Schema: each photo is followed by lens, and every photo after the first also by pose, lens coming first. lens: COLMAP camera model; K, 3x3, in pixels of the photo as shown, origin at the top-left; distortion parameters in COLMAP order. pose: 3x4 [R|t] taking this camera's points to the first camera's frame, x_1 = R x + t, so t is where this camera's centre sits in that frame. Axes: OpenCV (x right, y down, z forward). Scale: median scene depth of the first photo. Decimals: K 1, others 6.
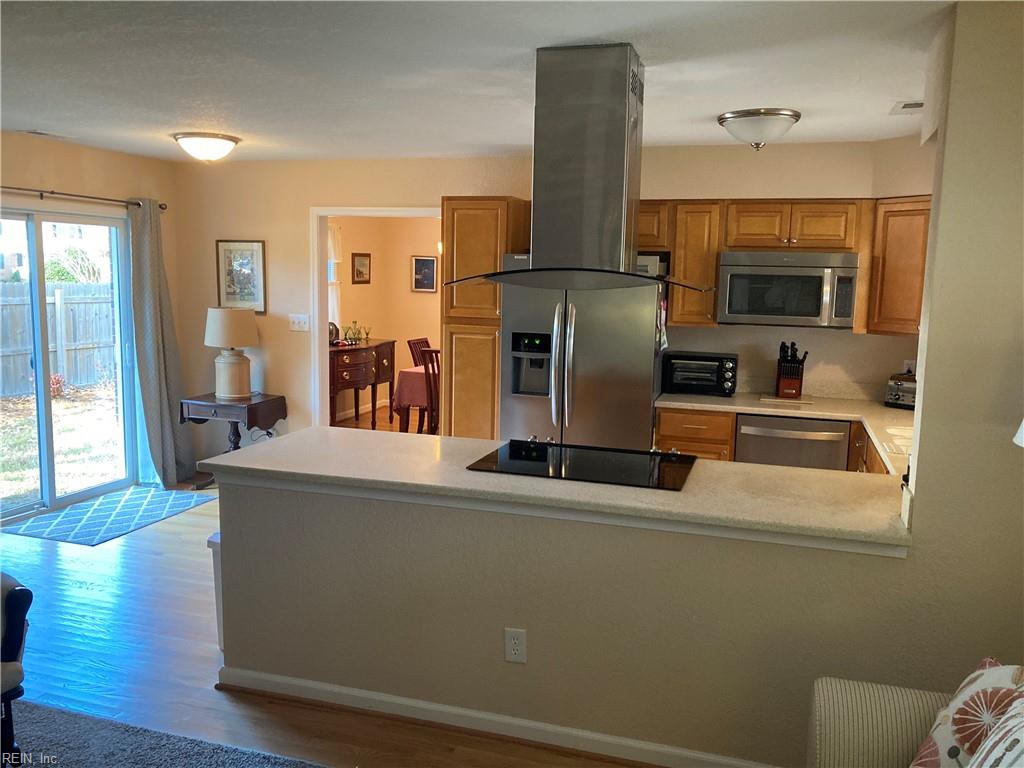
lens RADIAL K [[843.2, 0, 512.5], [0, 843.2, 387.4], [0, 0, 1]] dist [0.047243, -0.044207]
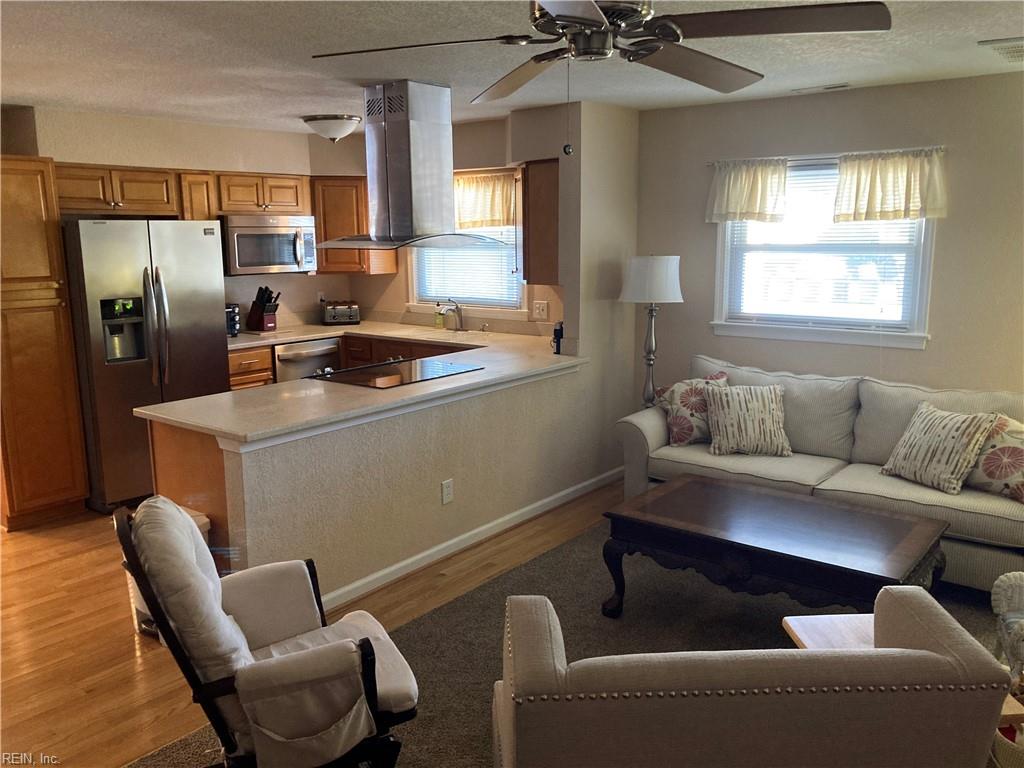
lens RADIAL K [[843.2, 0, 499.0], [0, 843.2, 389.6], [0, 0, 1]] dist [0.047243, -0.044207]
pose [[0.362268, -0.200180, 0.910324, -0.720518], [0.145483, 0.976839, 0.156911, -0.049706], [-0.920650, 0.075593, 0.383000, 0.193185]]
